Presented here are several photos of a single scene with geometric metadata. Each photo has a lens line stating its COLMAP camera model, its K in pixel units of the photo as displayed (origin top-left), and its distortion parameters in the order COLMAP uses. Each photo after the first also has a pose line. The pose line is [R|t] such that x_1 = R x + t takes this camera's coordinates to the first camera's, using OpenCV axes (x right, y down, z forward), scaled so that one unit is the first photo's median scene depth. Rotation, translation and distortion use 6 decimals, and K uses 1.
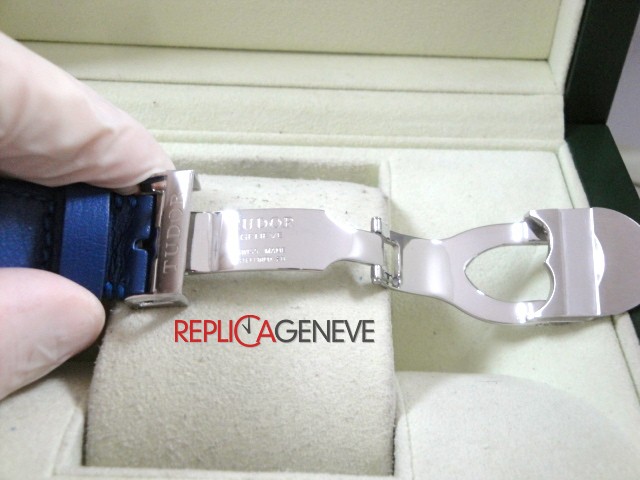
lens RADIAL K [[848.4, 0, 320.0], [0, 848.4, 240.0], [0, 0, 1]] dist [-0.012883, 0.233004]
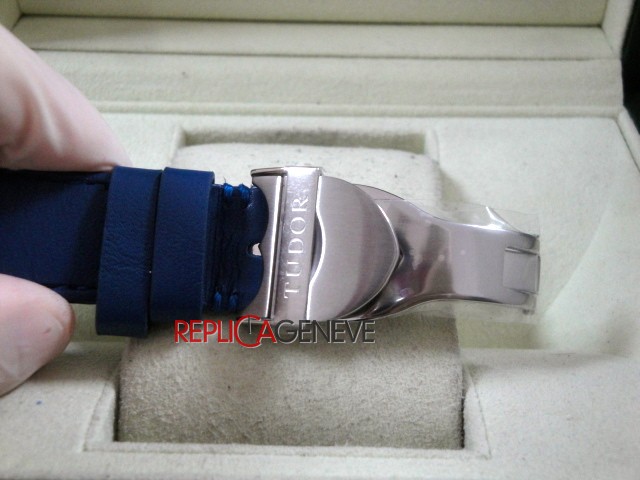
lens RADIAL K [[848.4, 0, 320.0], [0, 848.4, 240.0], [0, 0, 1]] dist [-0.012883, 0.233004]
pose [[0.999861, -0.012587, -0.010962, -0.036076], [0.012113, 0.999030, -0.042338, 0.063968], [0.011485, 0.042200, 0.999043, 0.071031]]
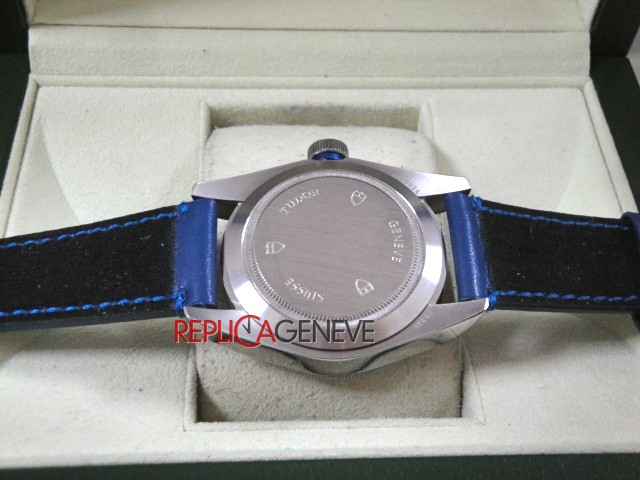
lens RADIAL K [[848.4, 0, 320.0], [0, 848.4, 240.0], [0, 0, 1]] dist [-0.012883, 0.233004]
pose [[0.997724, -0.037081, 0.056319, -0.120600], [0.024583, 0.977766, 0.208254, -0.147932], [-0.062789, -0.206395, 0.976452, -0.071530]]
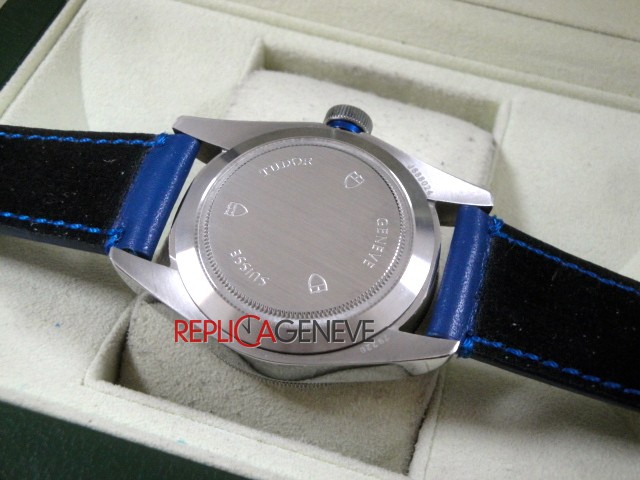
lens RADIAL K [[848.4, 0, 320.0], [0, 848.4, 240.0], [0, 0, 1]] dist [-0.012883, 0.233004]
pose [[0.962188, 0.237534, -0.133312, 0.039396], [-0.199645, 0.947943, 0.248083, -0.134299], [0.185301, -0.212087, 0.959522, 0.066774]]
